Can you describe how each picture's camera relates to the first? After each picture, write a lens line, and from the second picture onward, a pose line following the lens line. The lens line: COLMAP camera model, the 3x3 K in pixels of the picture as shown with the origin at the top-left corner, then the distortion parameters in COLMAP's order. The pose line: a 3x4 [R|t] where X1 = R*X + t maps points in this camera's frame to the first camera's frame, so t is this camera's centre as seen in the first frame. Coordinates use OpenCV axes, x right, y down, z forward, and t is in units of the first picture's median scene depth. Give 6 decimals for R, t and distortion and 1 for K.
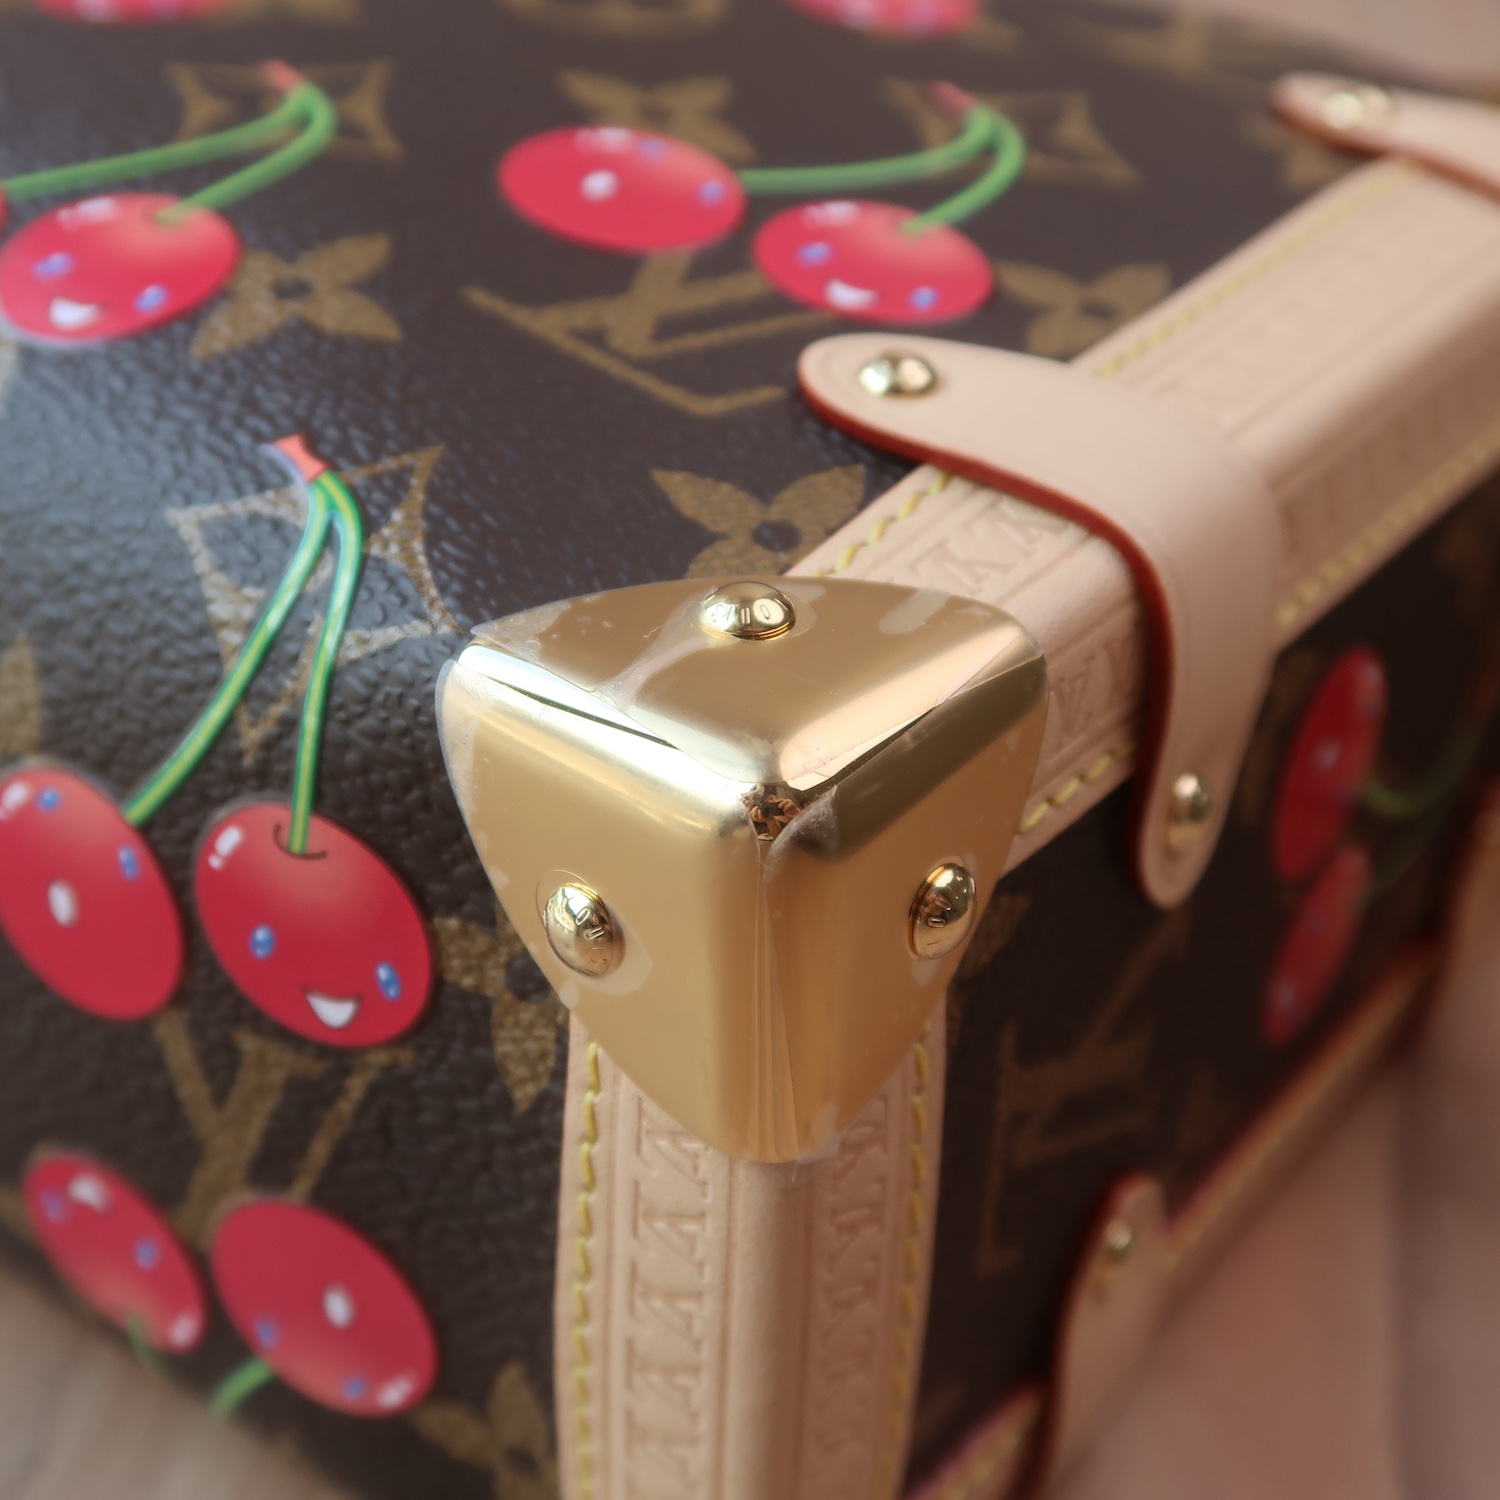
lens RADIAL K [[2615.7, 0, 761.2], [0, 2615.7, 740.0], [0, 0, 1]] dist [-0.025341, 0.000000]
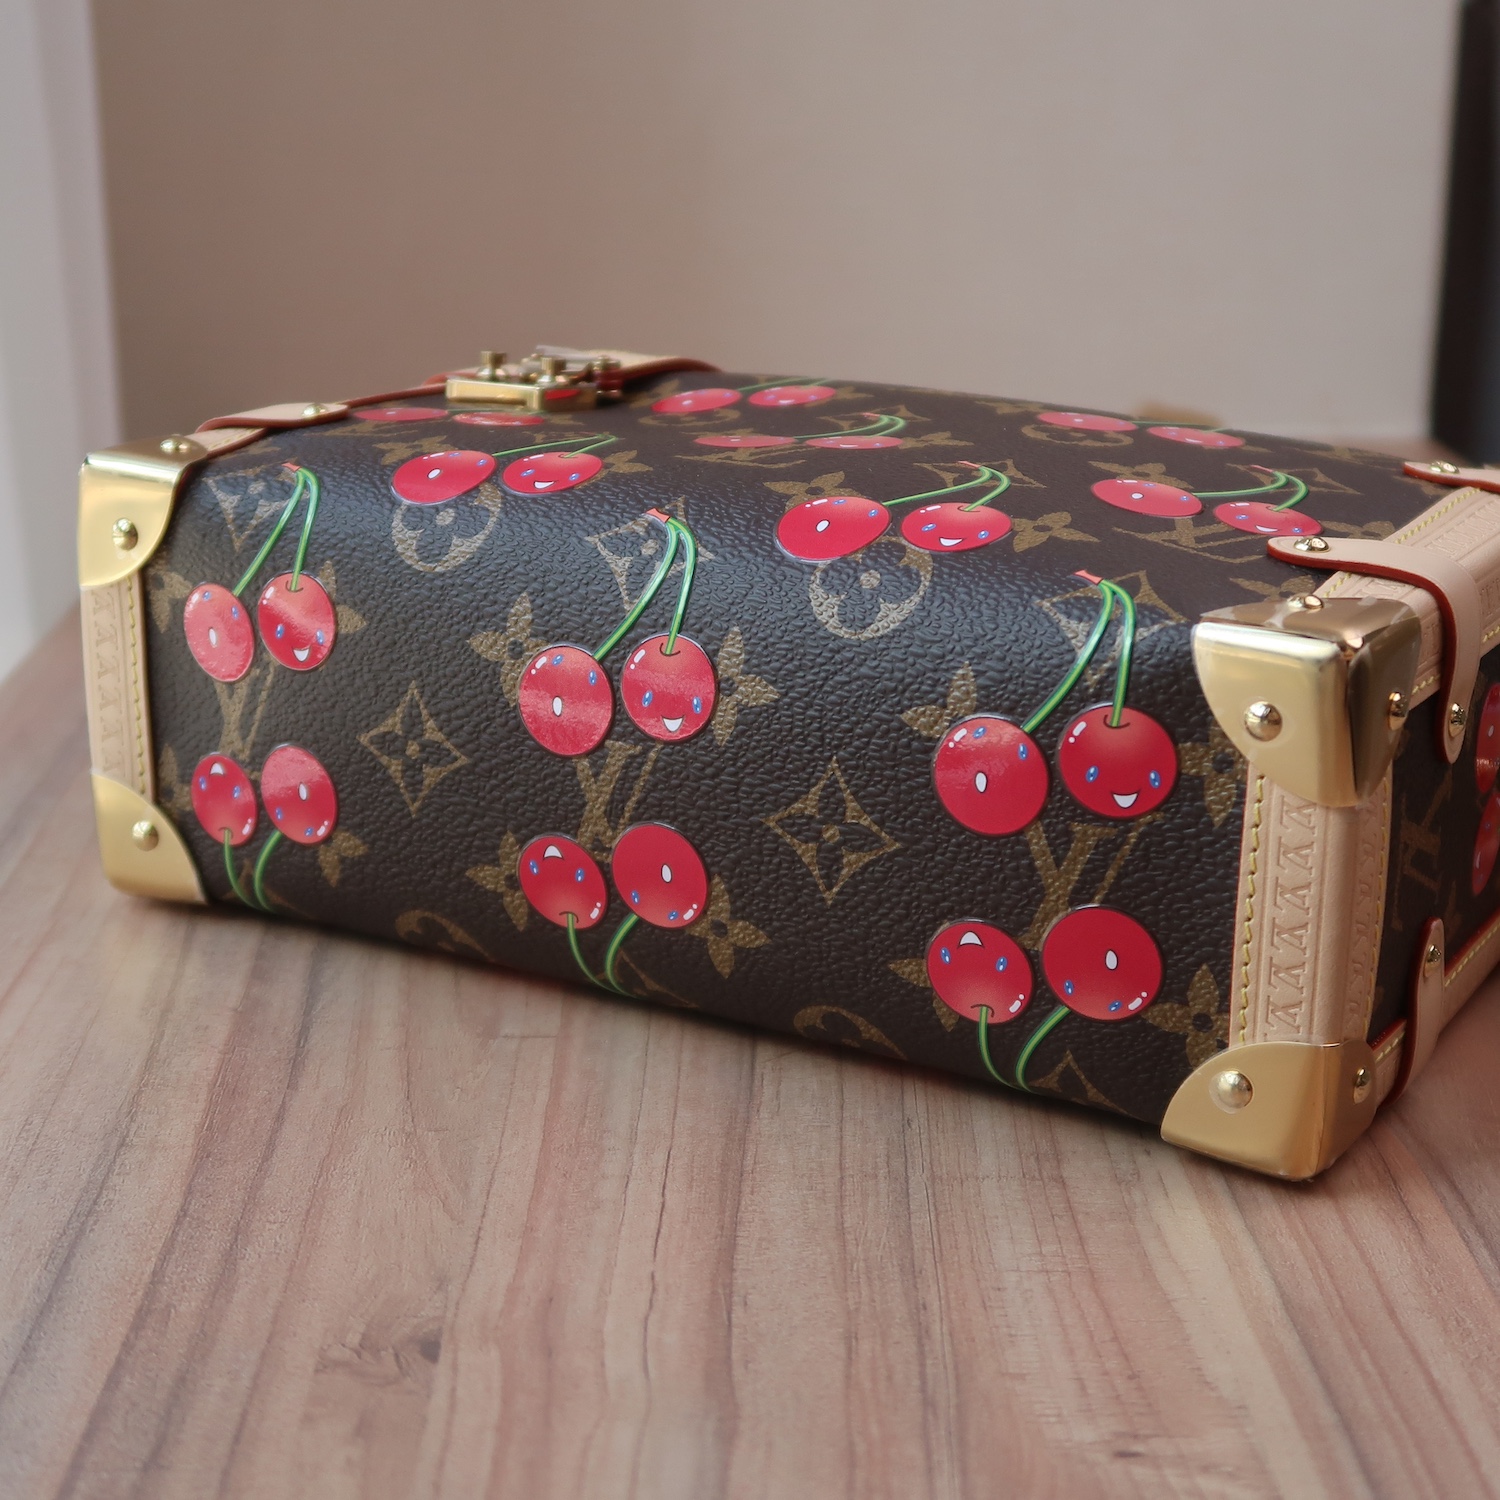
lens RADIAL K [[2615.7, 0, 743.0], [0, 2615.7, 750.0], [0, 0, 1]] dist [-0.025341, 0.000000]
pose [[0.994792, -0.052321, 0.087473, -0.715448], [0.073180, 0.963998, -0.255642, 0.641582], [-0.070948, 0.260712, 0.962806, -1.260377]]
